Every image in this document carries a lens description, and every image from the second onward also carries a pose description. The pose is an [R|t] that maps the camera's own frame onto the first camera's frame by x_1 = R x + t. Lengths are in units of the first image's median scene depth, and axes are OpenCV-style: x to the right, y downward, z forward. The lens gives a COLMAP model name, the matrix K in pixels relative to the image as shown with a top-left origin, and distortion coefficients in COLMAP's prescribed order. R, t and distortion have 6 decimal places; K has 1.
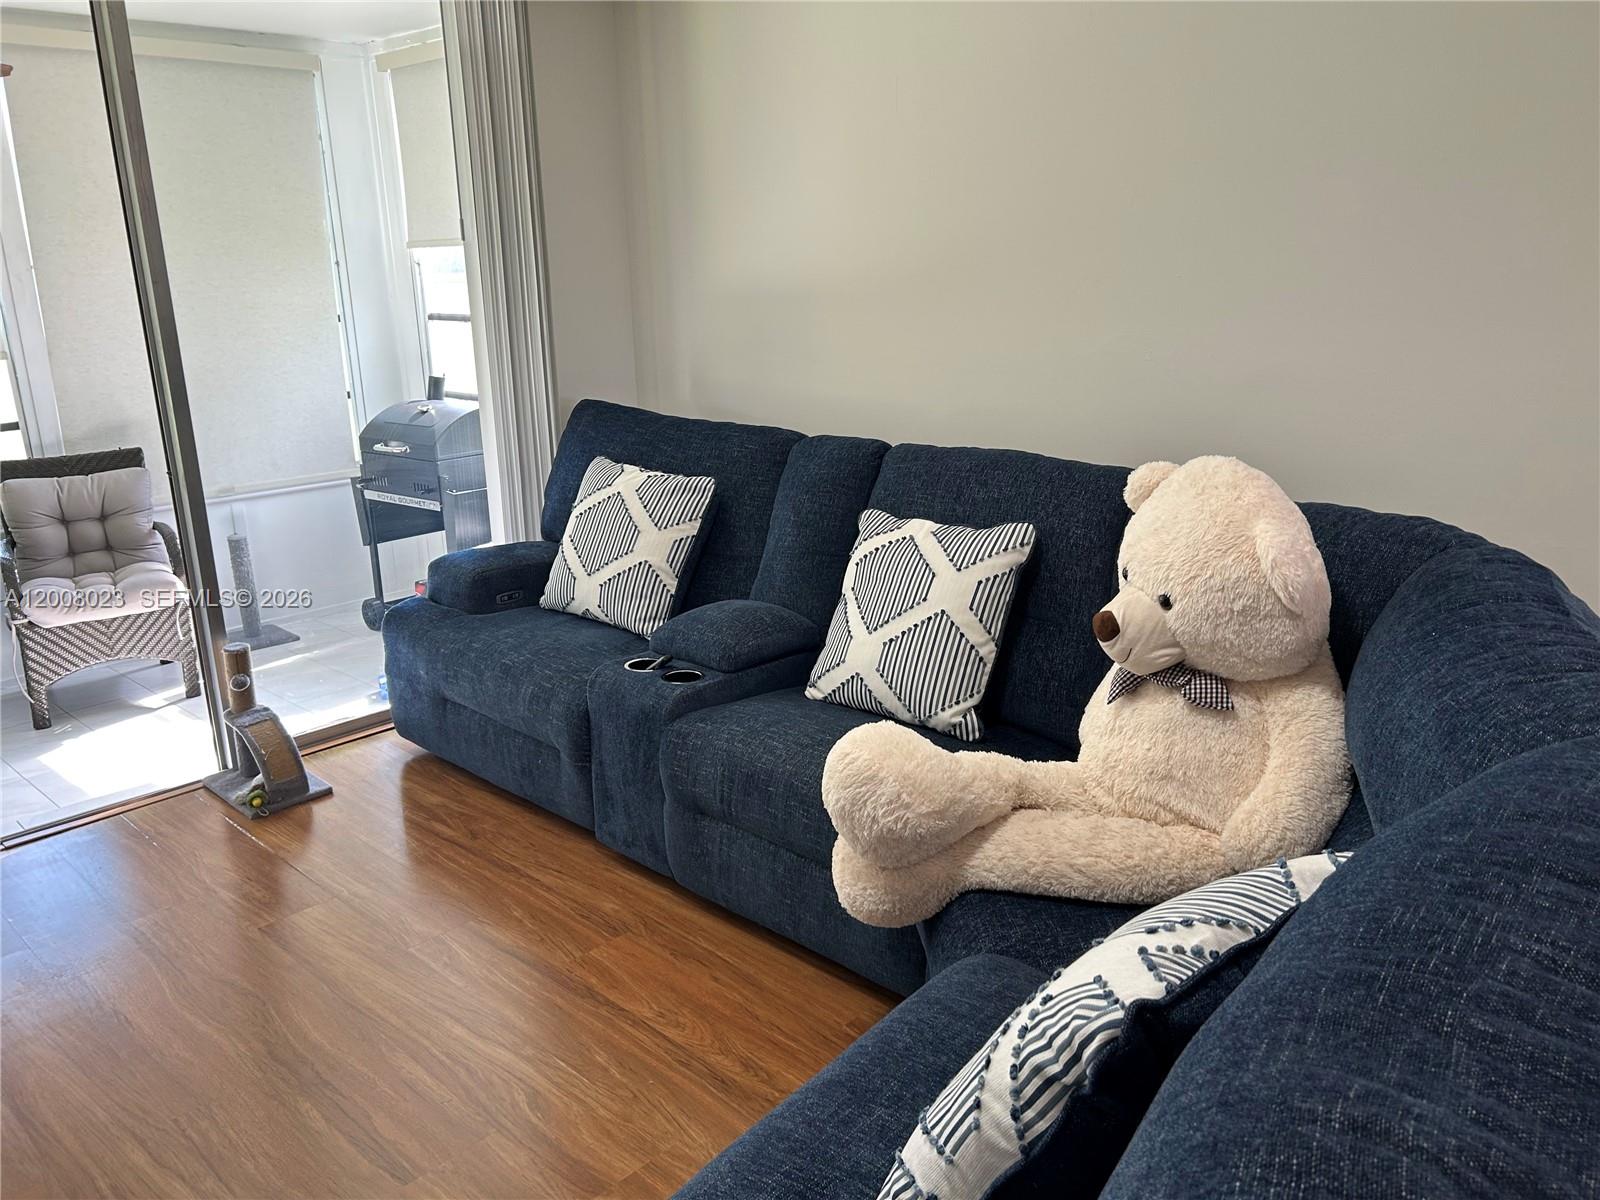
lens RADIAL K [[1185.6, 0, 800.8], [0, 1185.6, 606.1], [0, 0, 1]] dist [0.058043, -0.075189]
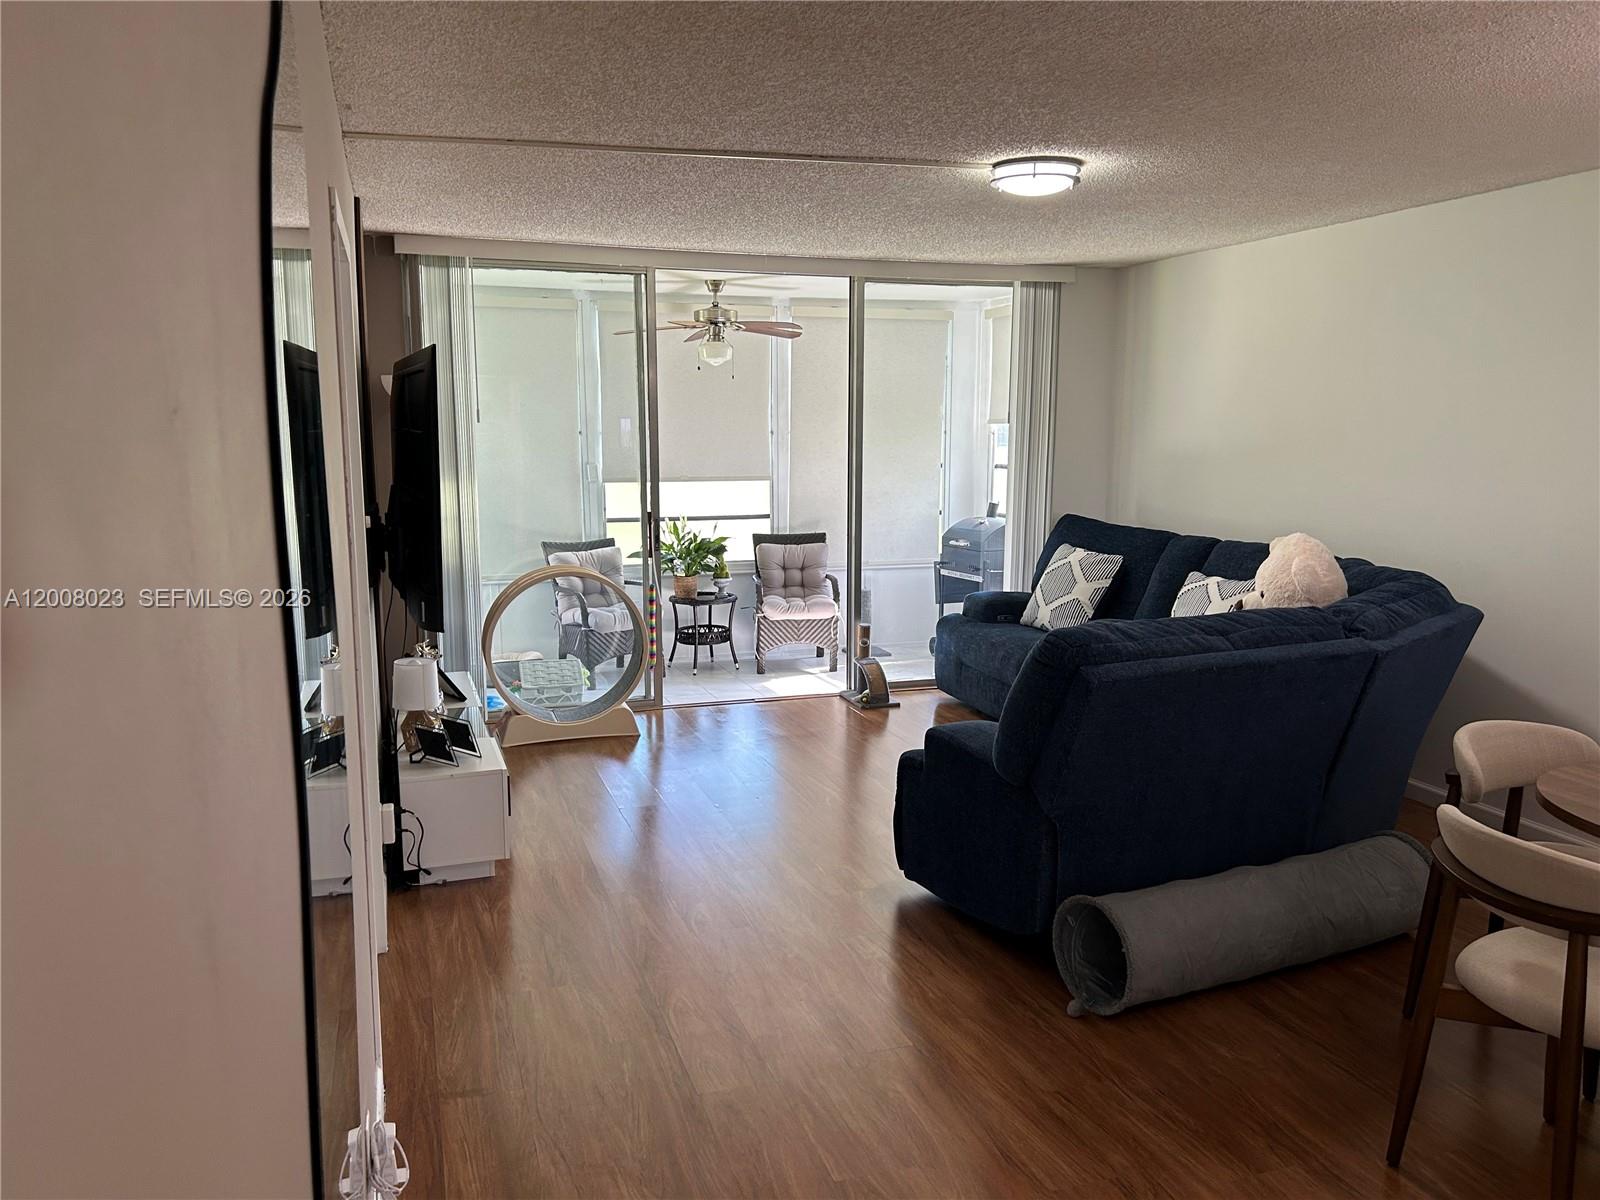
lens RADIAL K [[1185.6, 0, 800.8], [0, 1185.6, 606.1], [0, 0, 1]] dist [0.058043, -0.075189]
pose [[0.882956, 0.086741, -0.461373, 0.279758], [-0.145667, 0.984896, -0.093605, 0.171528], [0.446285, 0.149855, 0.882255, -0.651269]]
